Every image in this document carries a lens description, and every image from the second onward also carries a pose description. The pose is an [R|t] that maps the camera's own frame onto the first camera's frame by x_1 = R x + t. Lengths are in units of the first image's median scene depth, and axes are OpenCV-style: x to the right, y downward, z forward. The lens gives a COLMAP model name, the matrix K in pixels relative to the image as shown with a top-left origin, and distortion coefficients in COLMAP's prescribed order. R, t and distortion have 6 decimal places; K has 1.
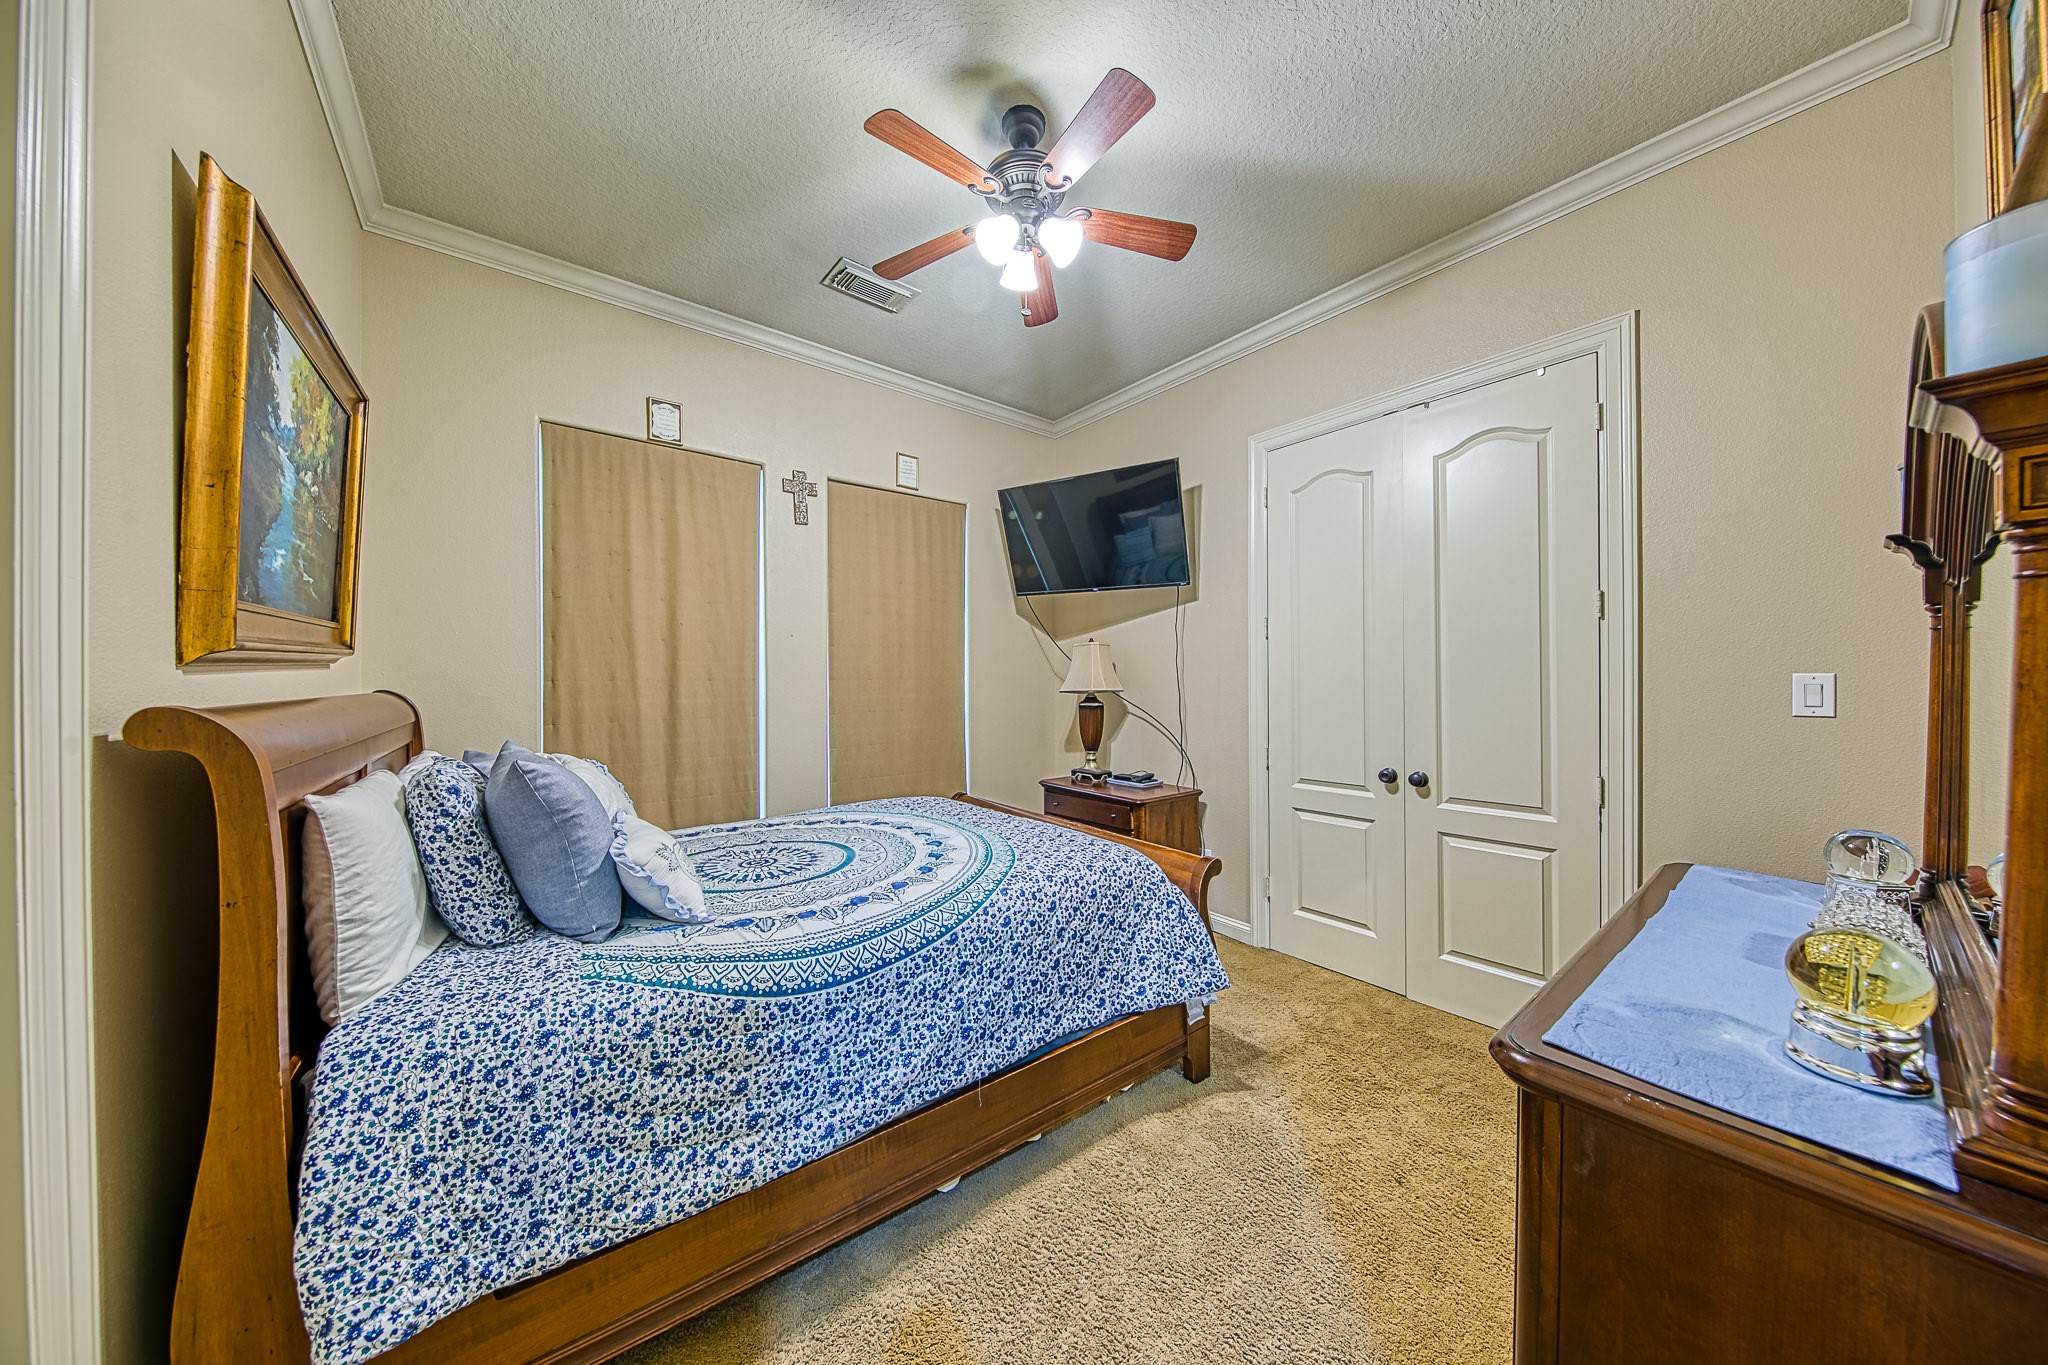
lens RADIAL K [[647.8, 0, 1021.4], [0, 647.8, 683.5], [0, 0, 1]] dist [0.000865, -0.002208]
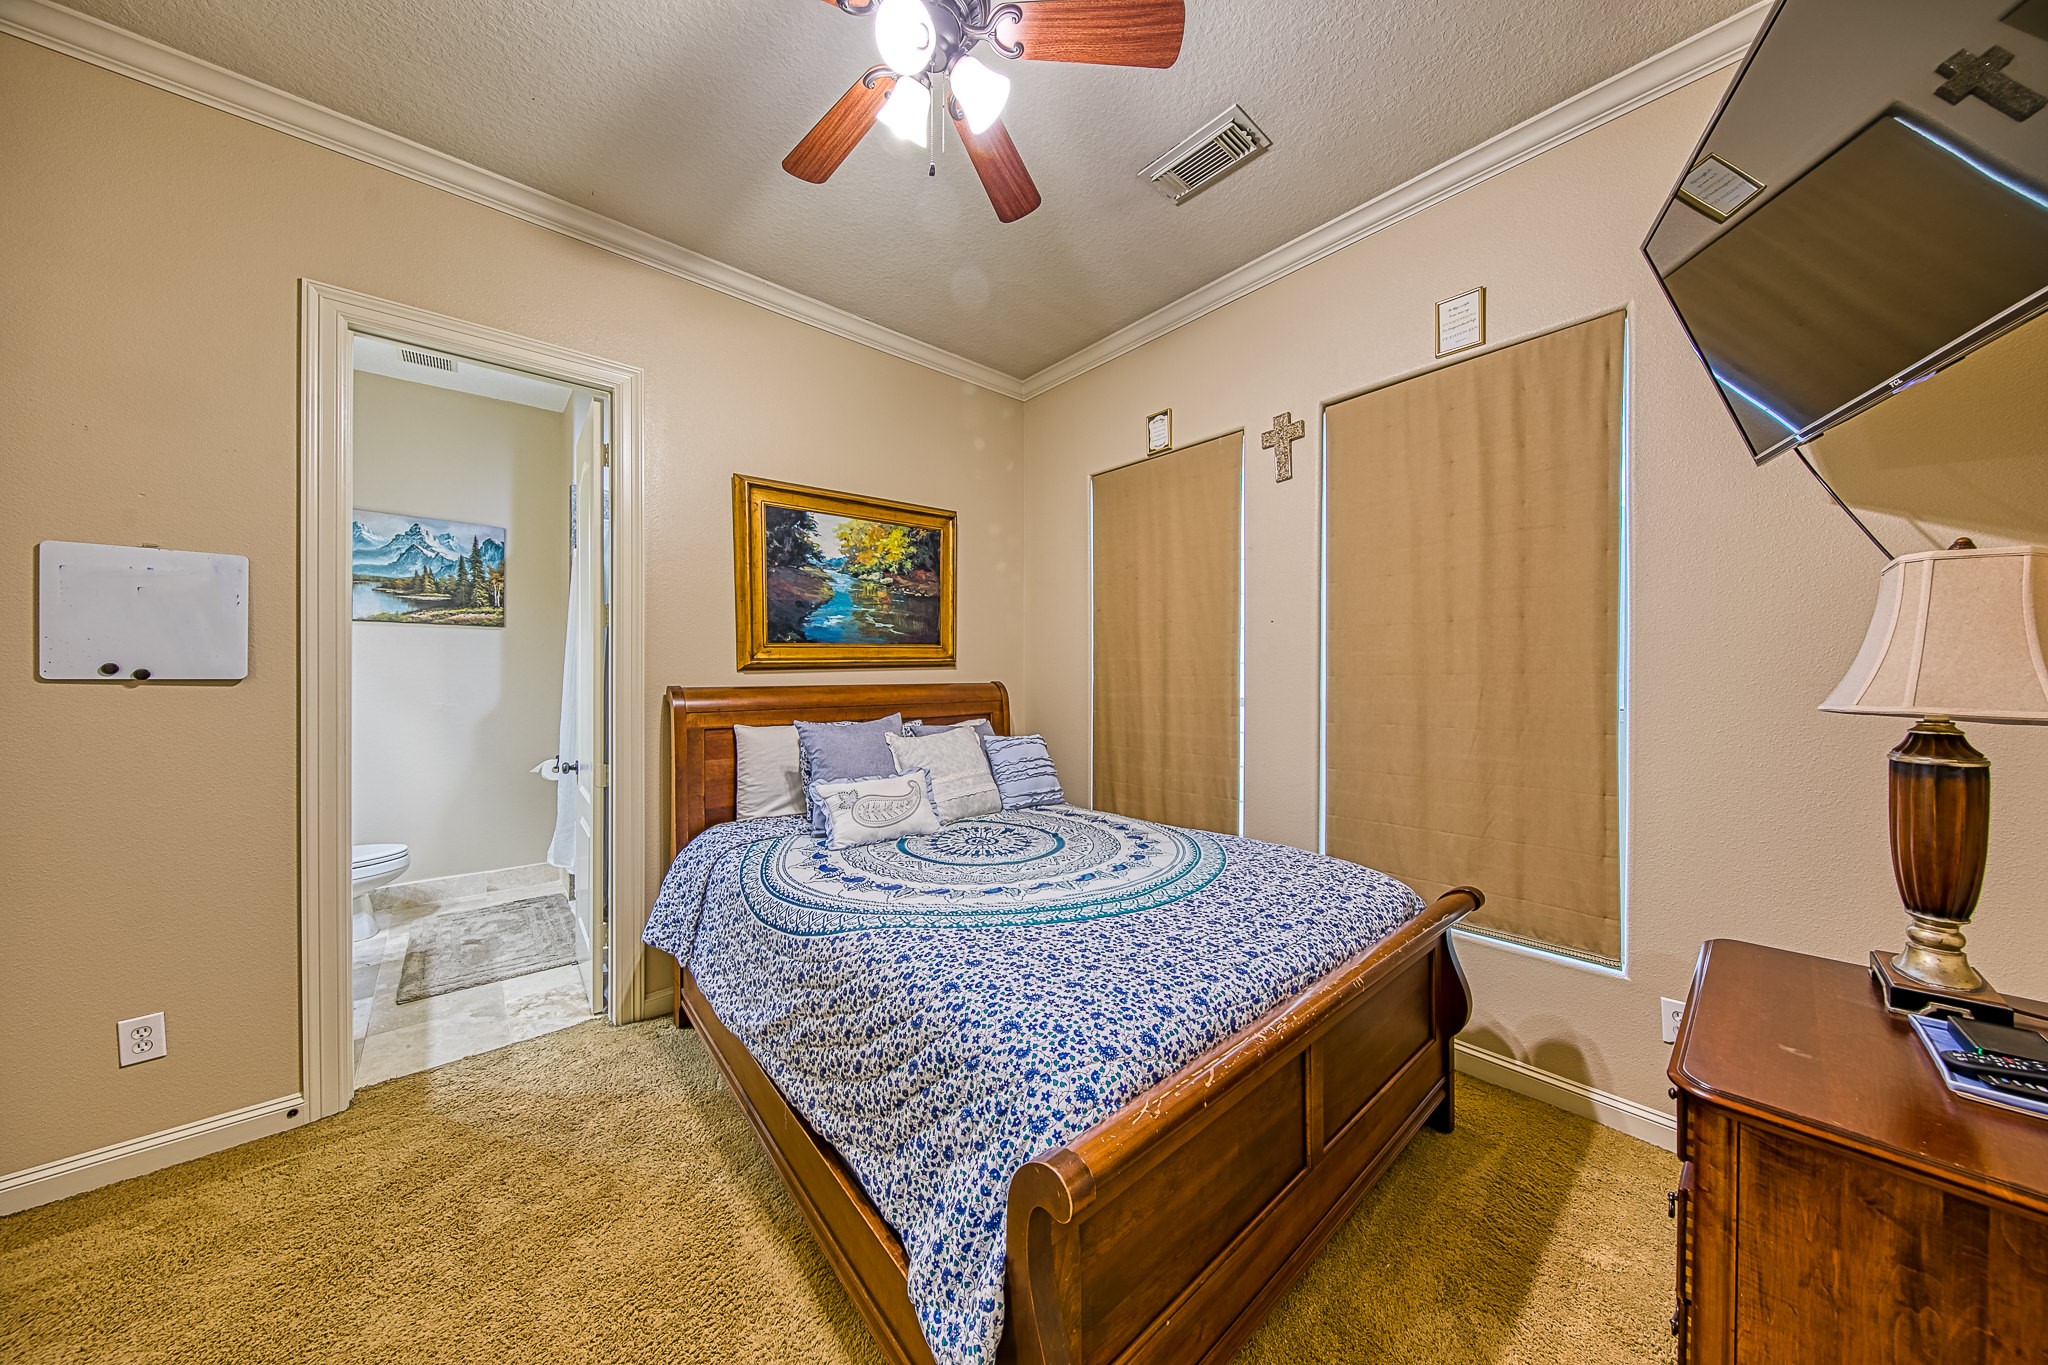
lens RADIAL K [[647.8, 0, 1022.8], [0, 647.8, 674.1], [0, 0, 1]] dist [0.000865, -0.002208]
pose [[0.044009, 0.002548, -0.999028, 0.476215], [-0.004336, 0.999988, 0.002360, -0.008431], [0.999022, 0.004228, 0.044019, 0.690457]]
